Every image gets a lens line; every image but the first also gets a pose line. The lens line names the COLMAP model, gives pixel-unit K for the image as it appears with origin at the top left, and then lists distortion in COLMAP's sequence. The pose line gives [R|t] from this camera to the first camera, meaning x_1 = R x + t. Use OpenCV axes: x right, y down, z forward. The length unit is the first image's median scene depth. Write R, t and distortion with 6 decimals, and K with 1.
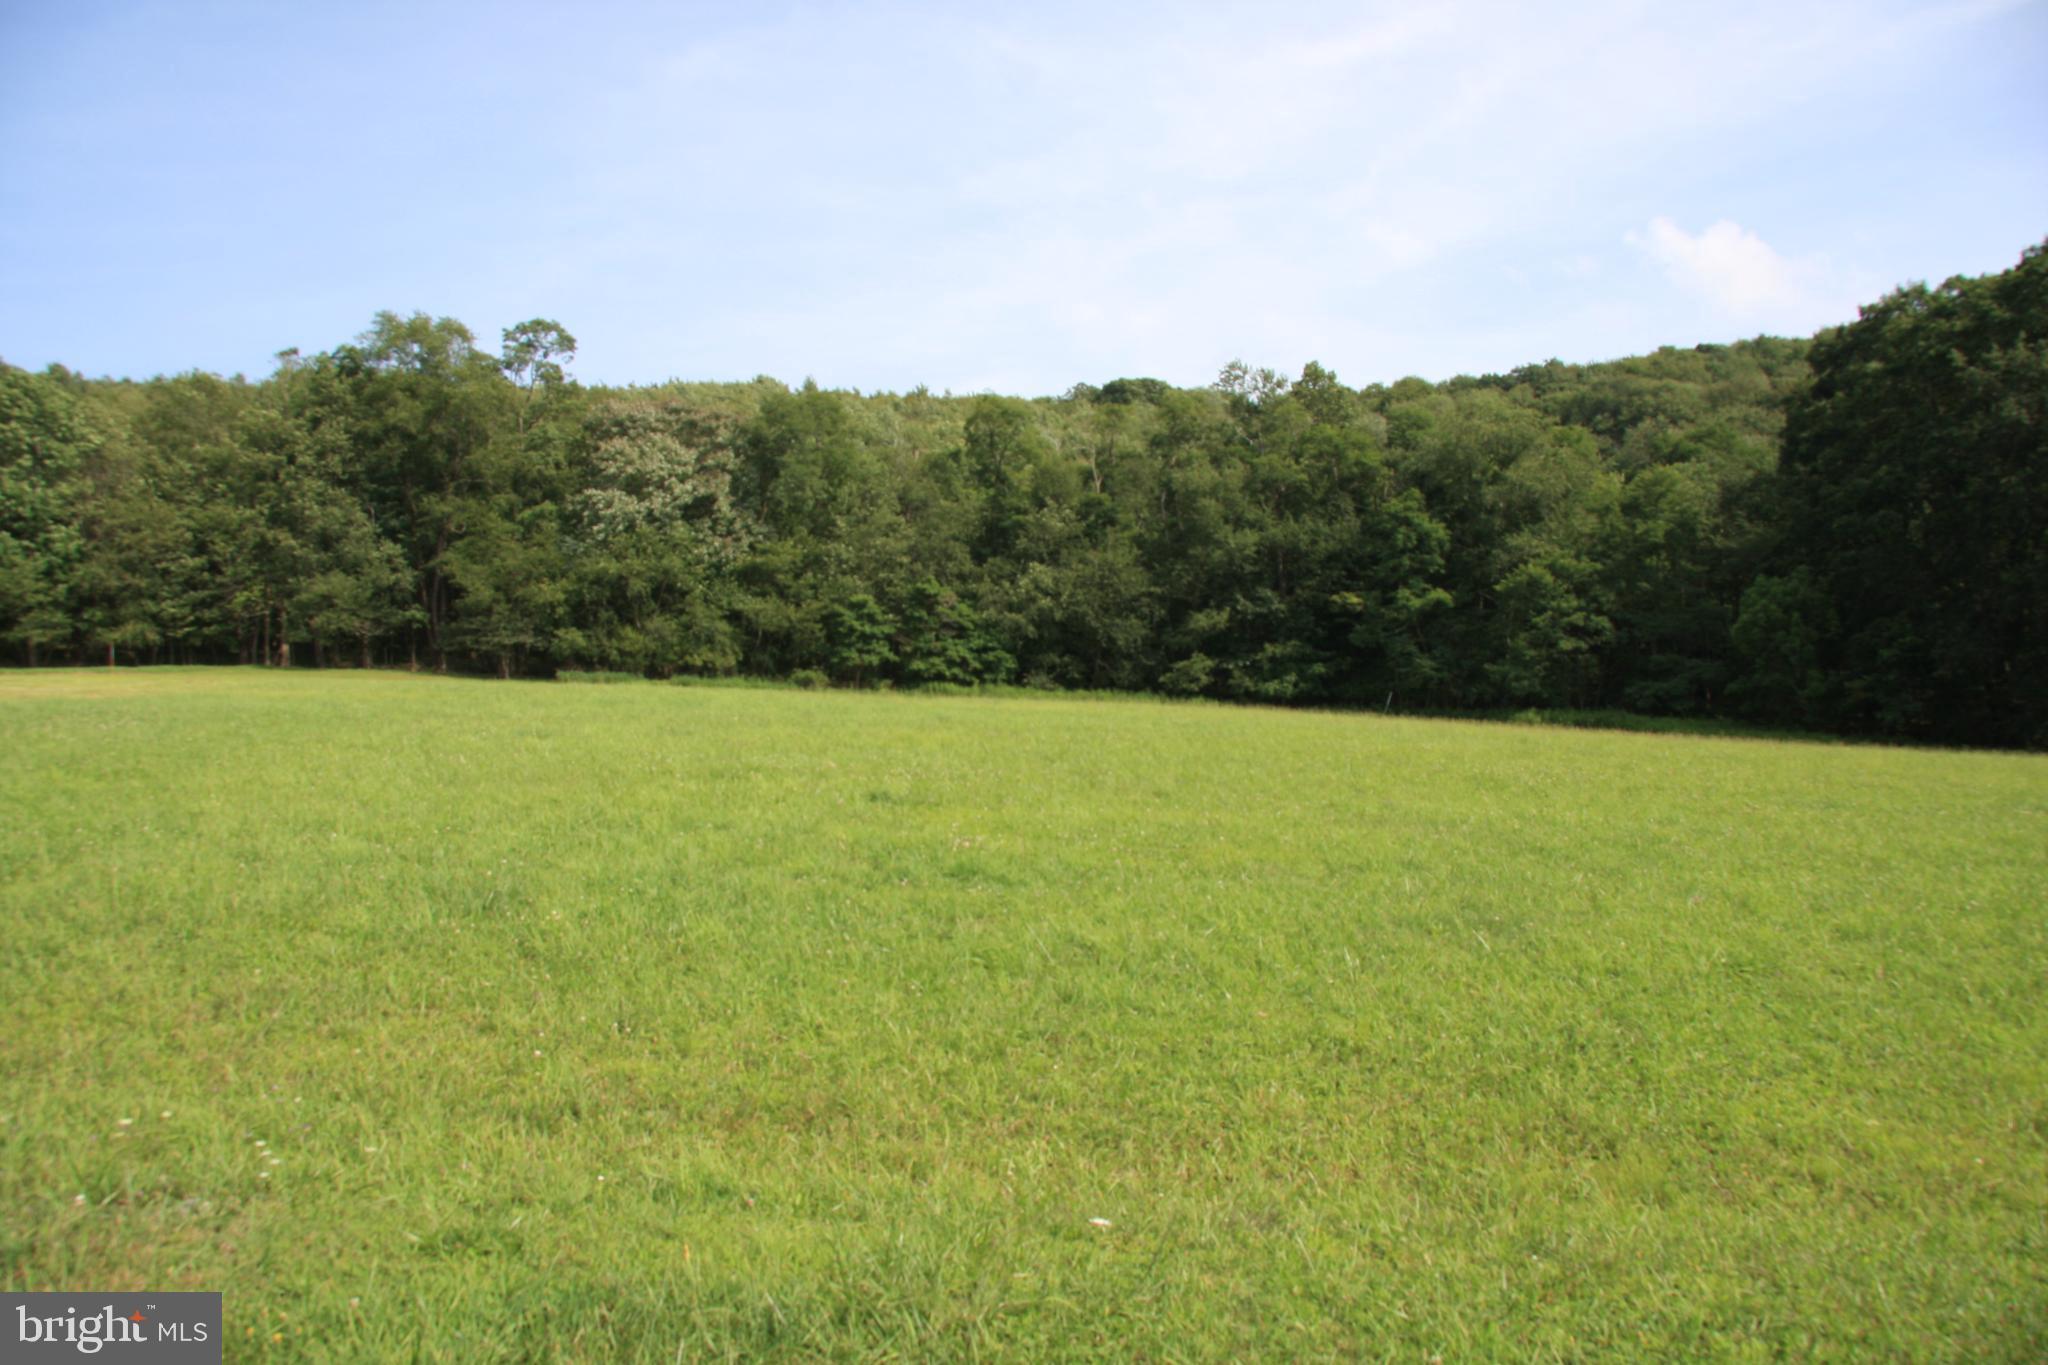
lens RADIAL K [[1635.1, 0, 1022.8], [0, 1635.1, 732.9], [0, 0, 1]] dist [-0.182305, 0.147320]
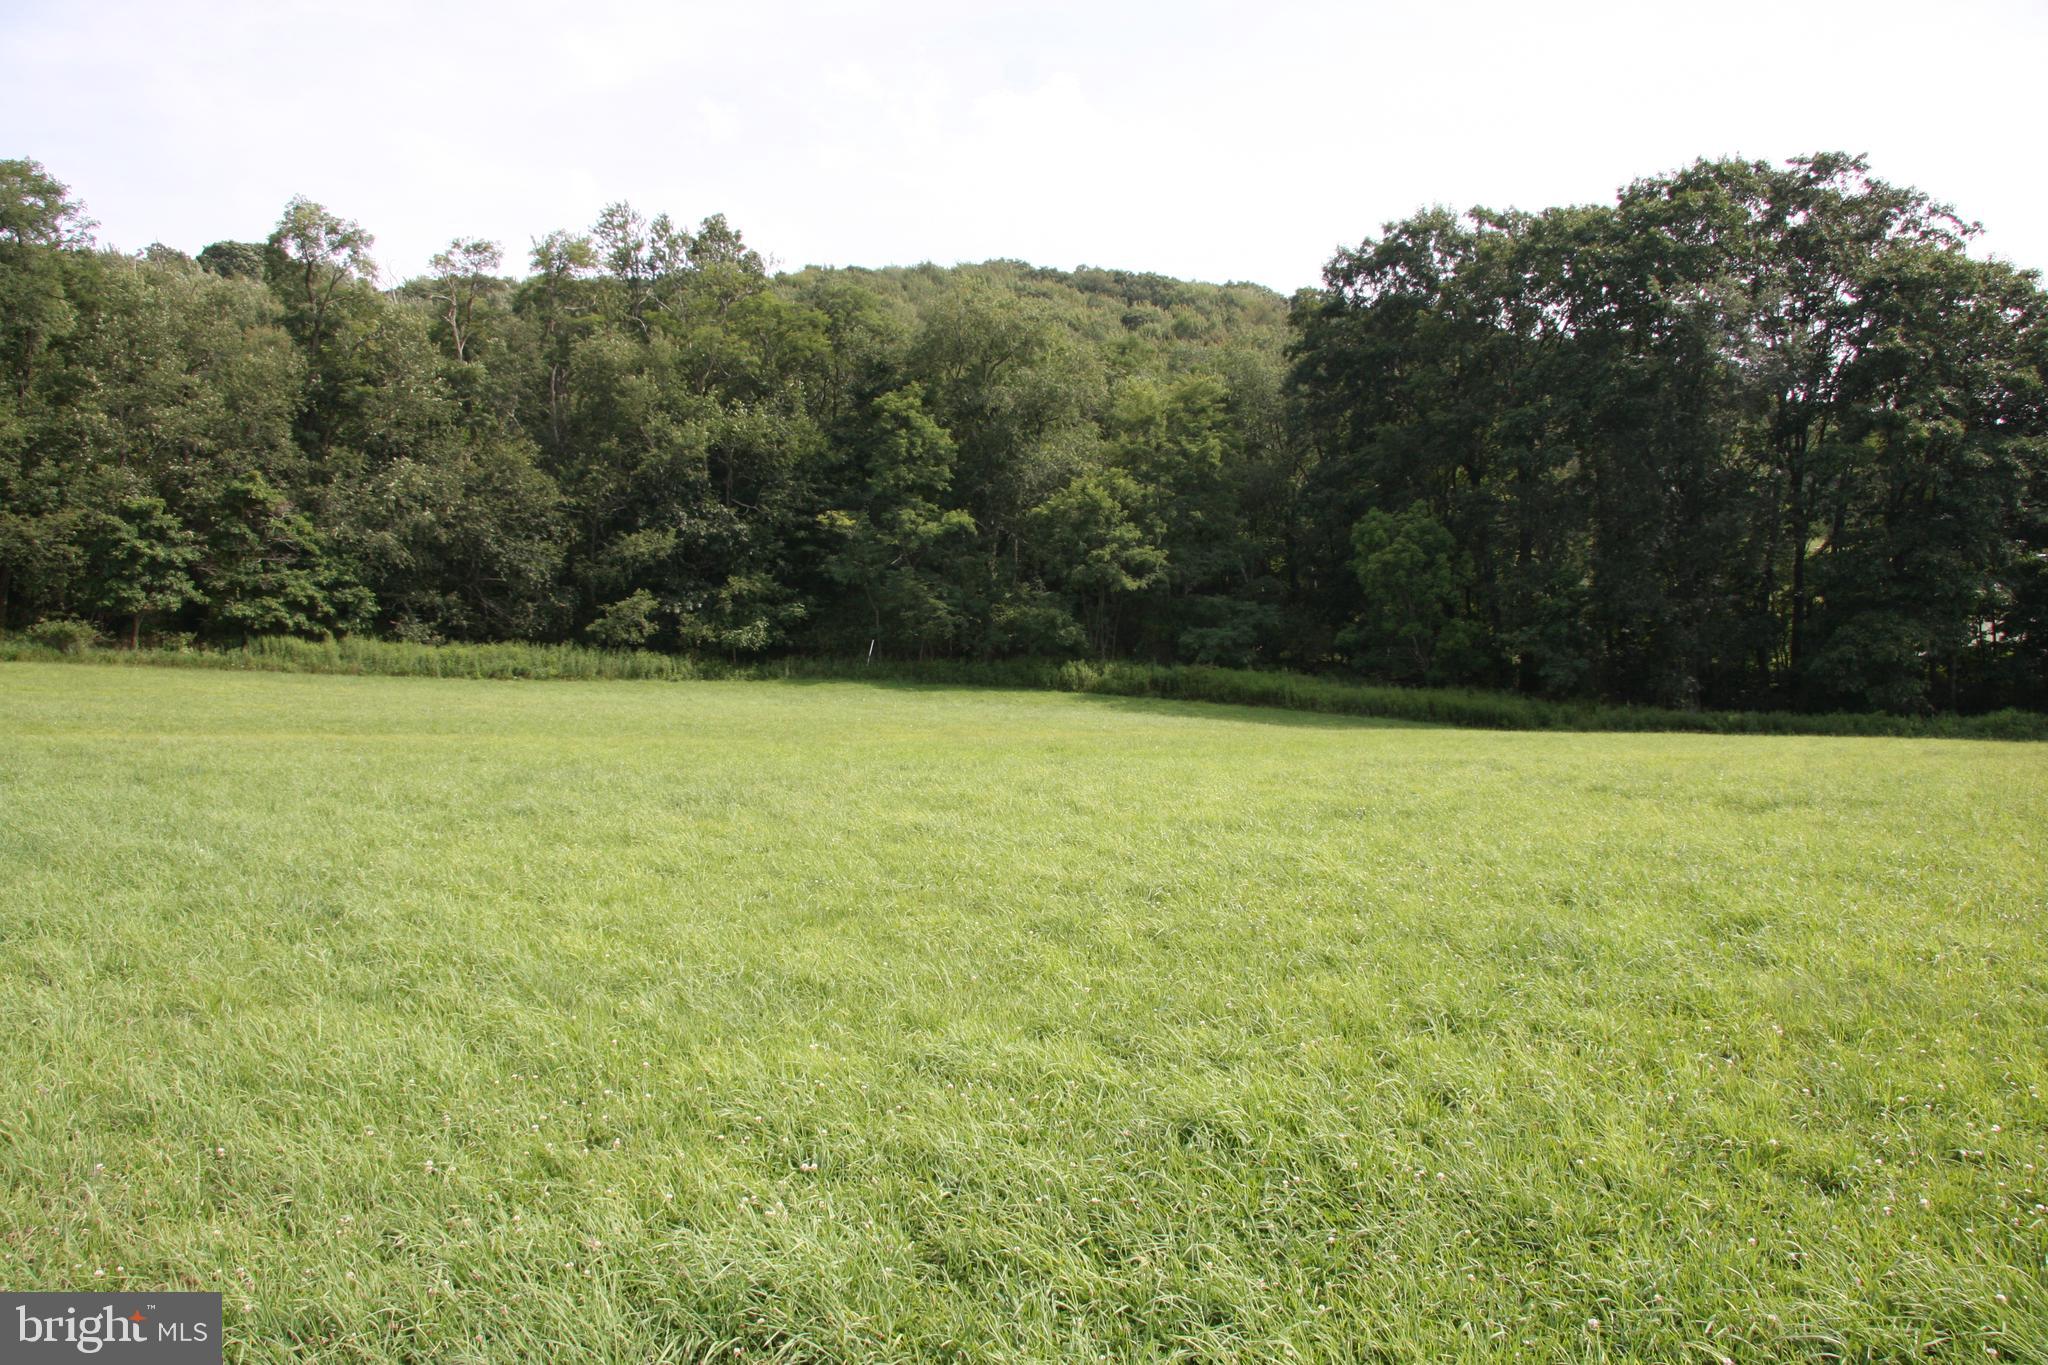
lens RADIAL K [[1635.1, 0, 1022.8], [0, 1635.1, 732.9], [0, 0, 1]] dist [-0.182305, 0.147320]
pose [[0.807204, -0.044088, 0.588624, -0.180768], [0.013535, 0.998327, 0.056214, -0.023713], [-0.590117, -0.037409, 0.806450, 0.317884]]
